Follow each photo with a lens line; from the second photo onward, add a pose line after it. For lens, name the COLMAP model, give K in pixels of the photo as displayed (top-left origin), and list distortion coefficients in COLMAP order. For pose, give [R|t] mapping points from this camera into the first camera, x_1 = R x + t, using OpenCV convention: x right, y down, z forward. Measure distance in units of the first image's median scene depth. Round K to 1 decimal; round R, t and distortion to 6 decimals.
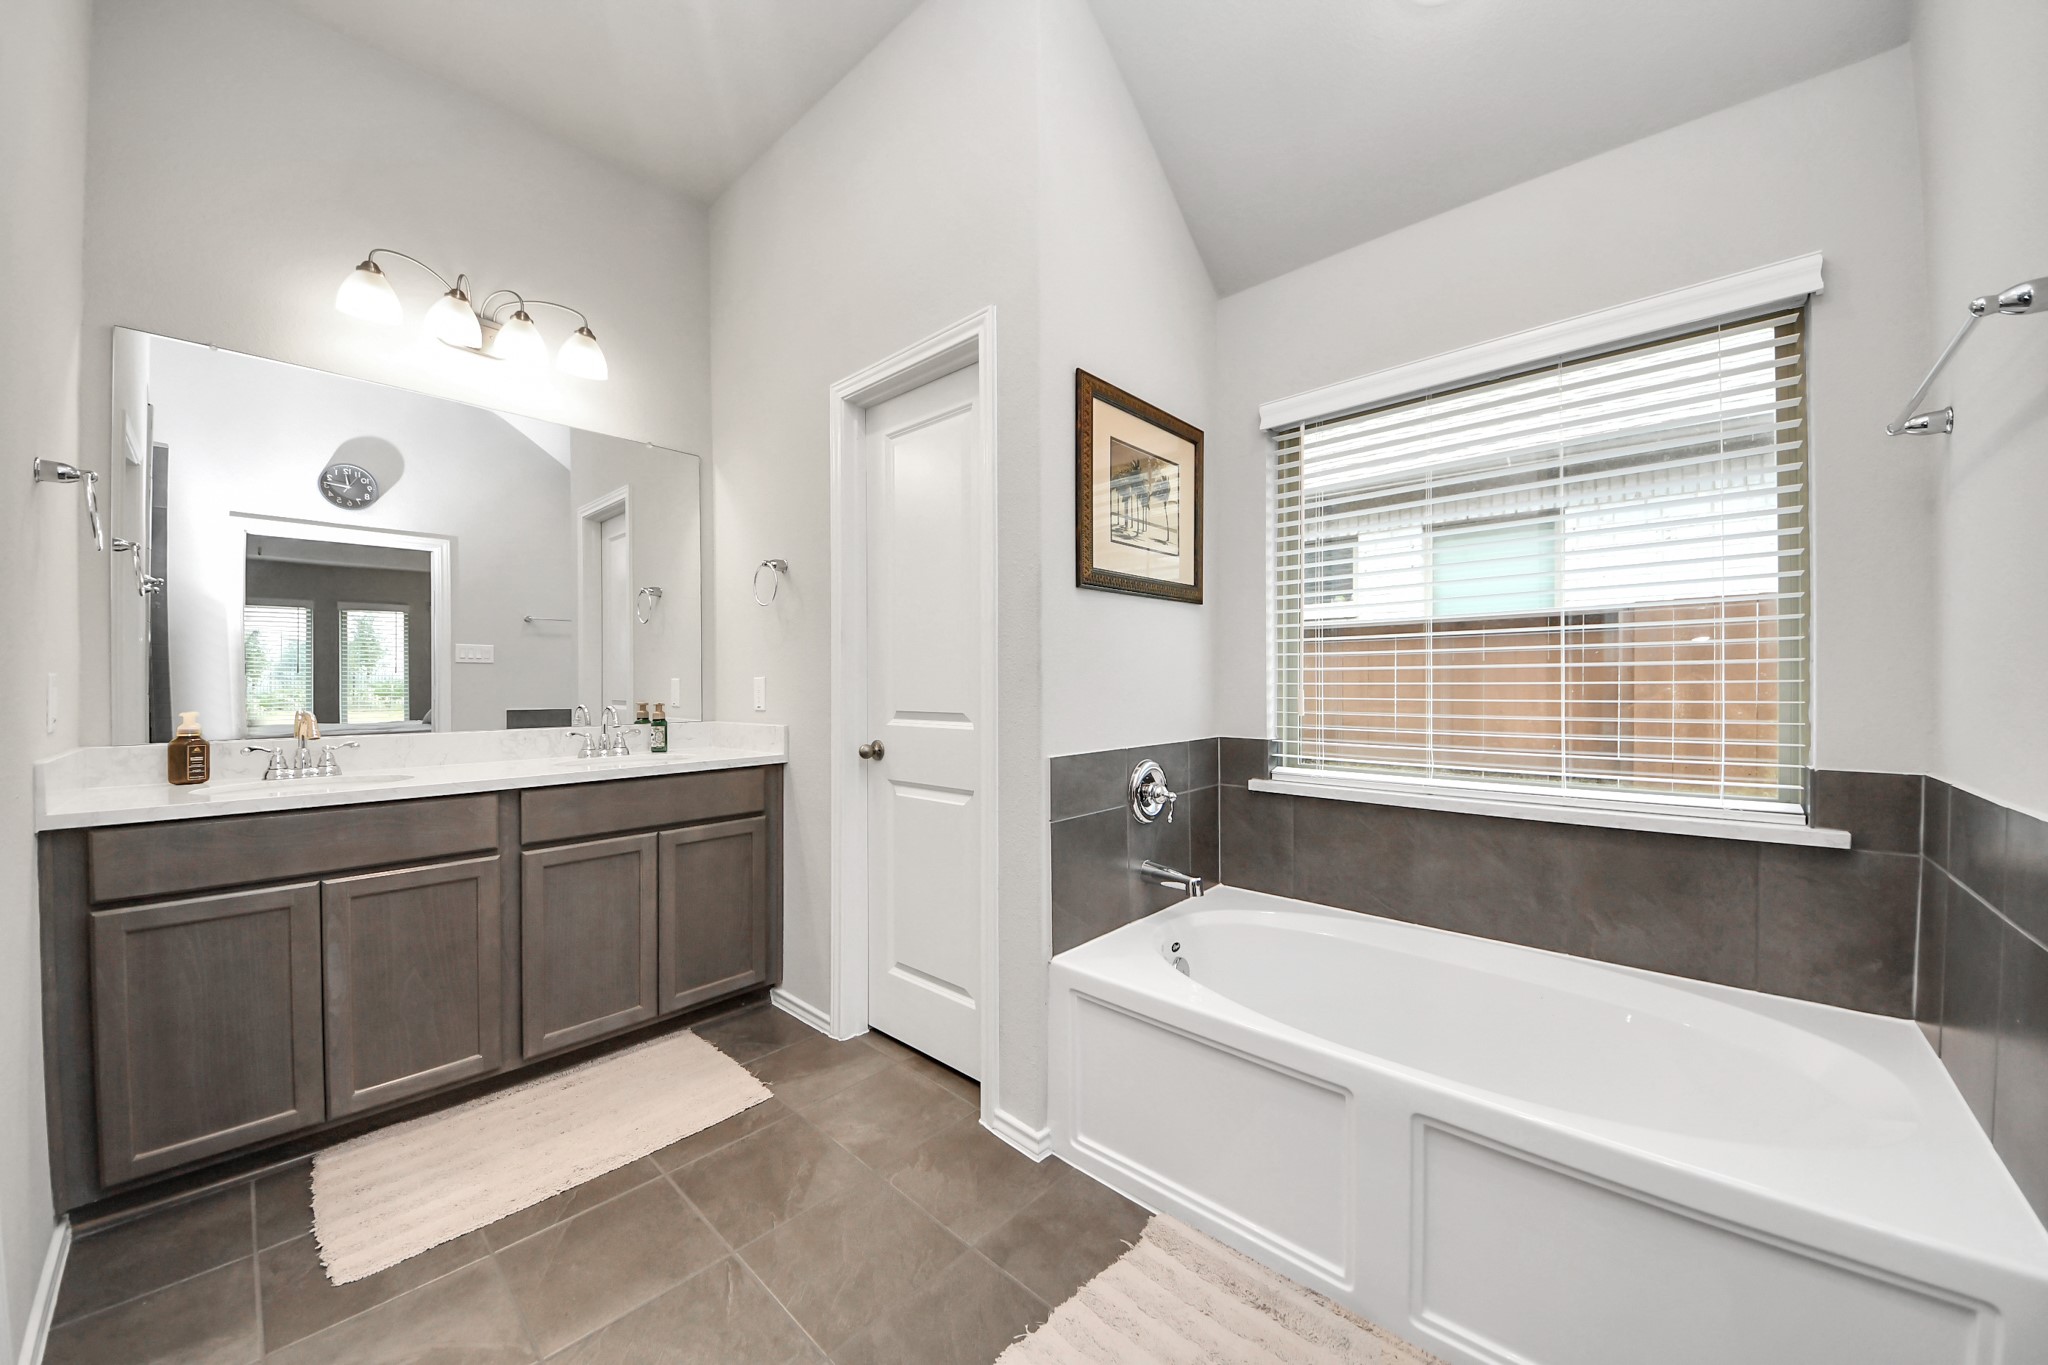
lens RADIAL K [[752.8, 0, 1016.0], [0, 752.8, 684.0], [0, 0, 1]] dist [0.086058, -0.042774]
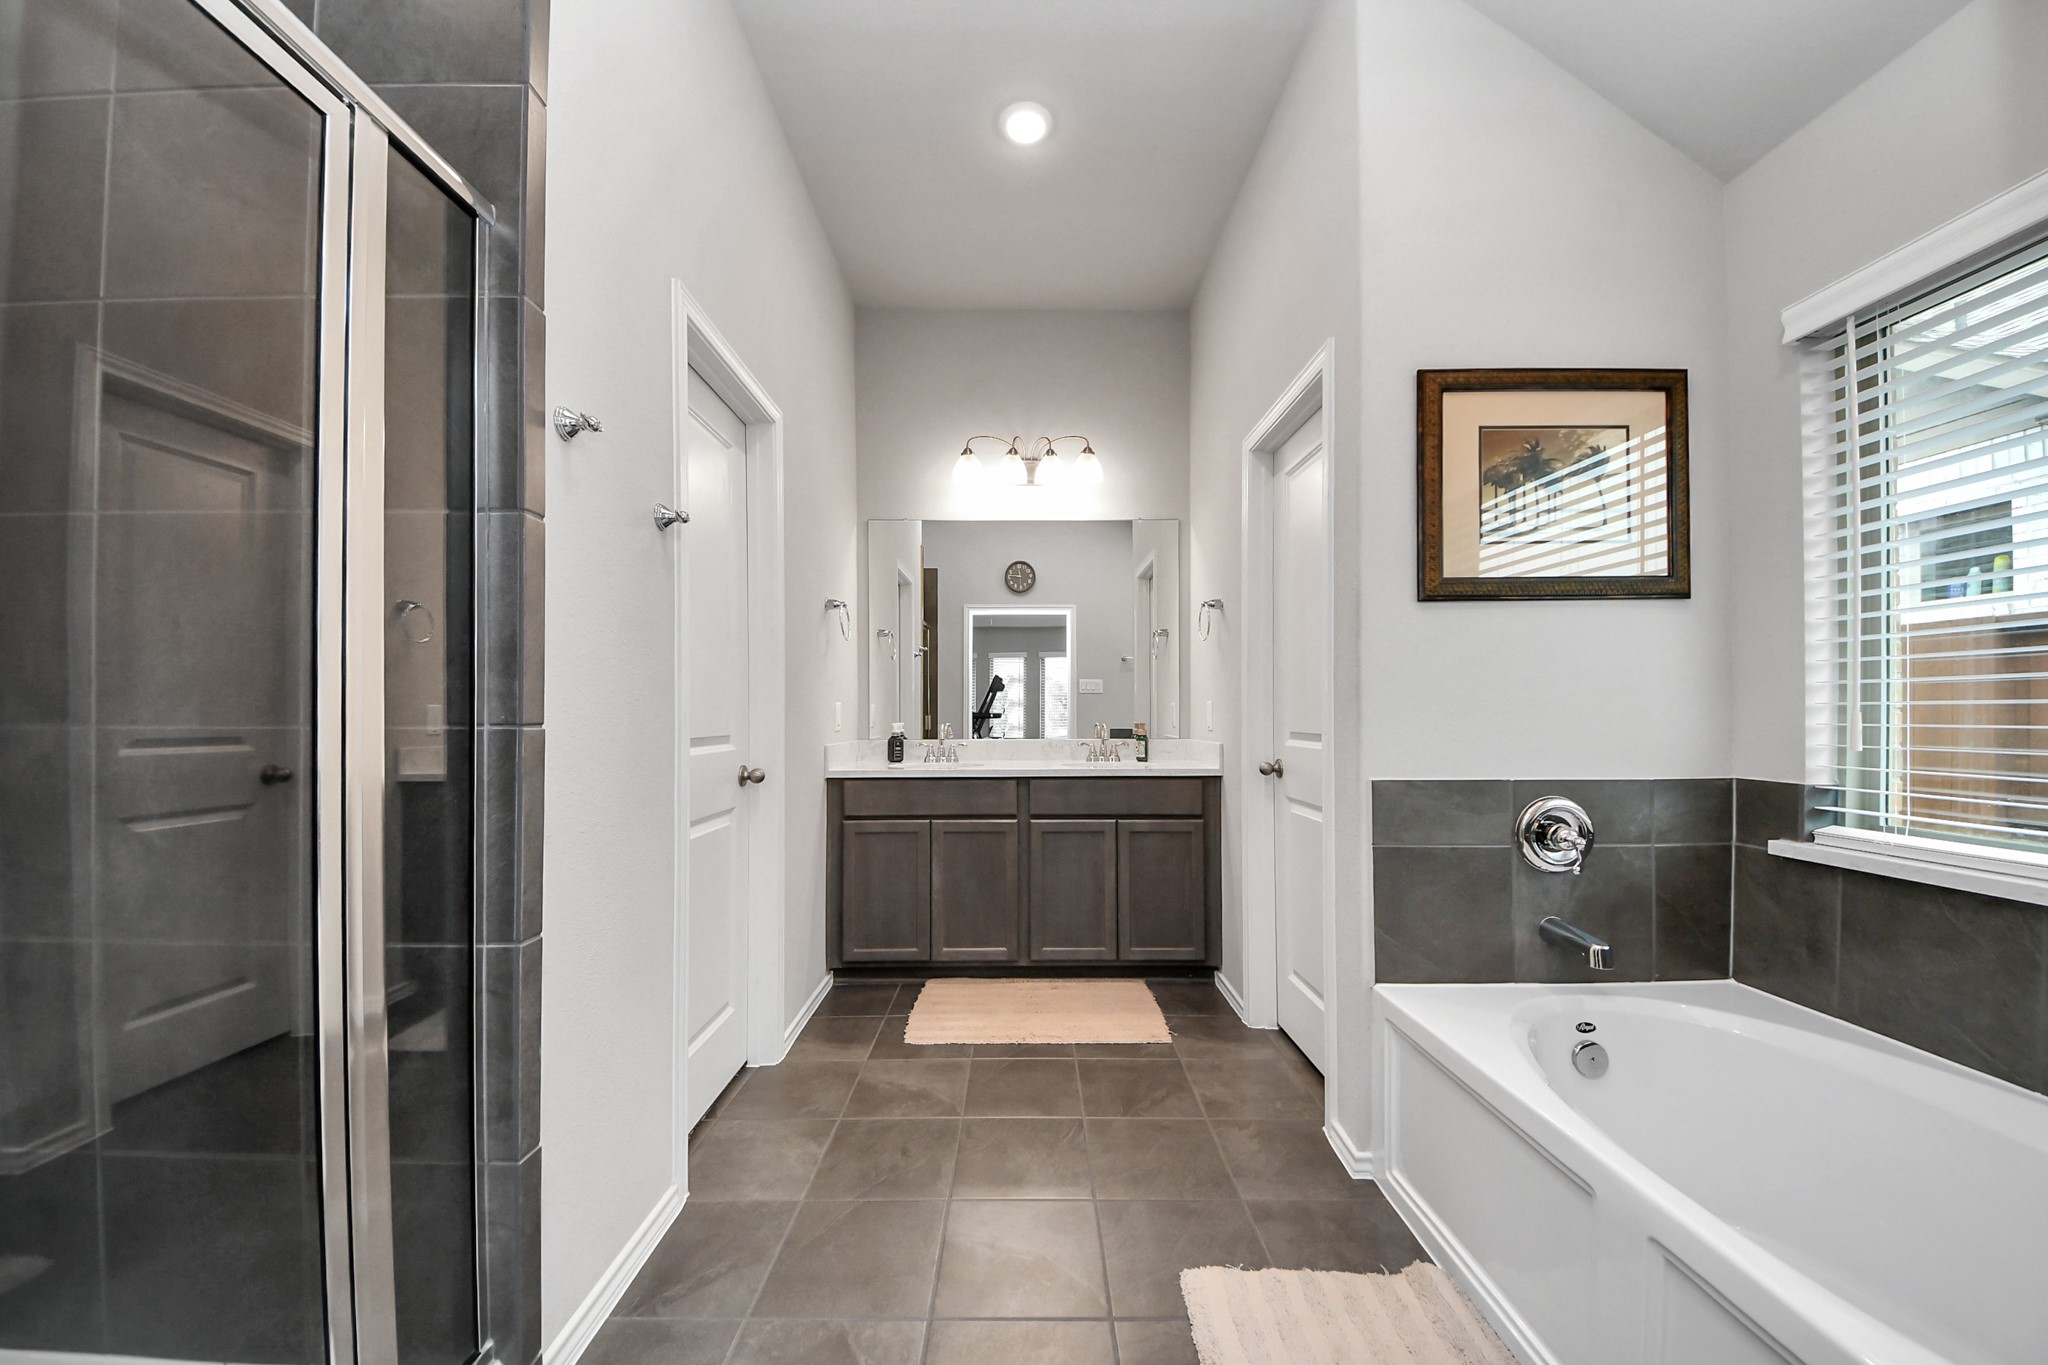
lens RADIAL K [[767.8, 0, 1025.6], [0, 767.8, 707.2], [0, 0, 1]] dist [0.088535, -0.028816]
pose [[0.694066, -0.003075, -0.719905, 0.401388], [-0.000150, 0.999990, -0.004416, 0.006691], [0.719911, 0.003172, 0.694059, -0.026997]]
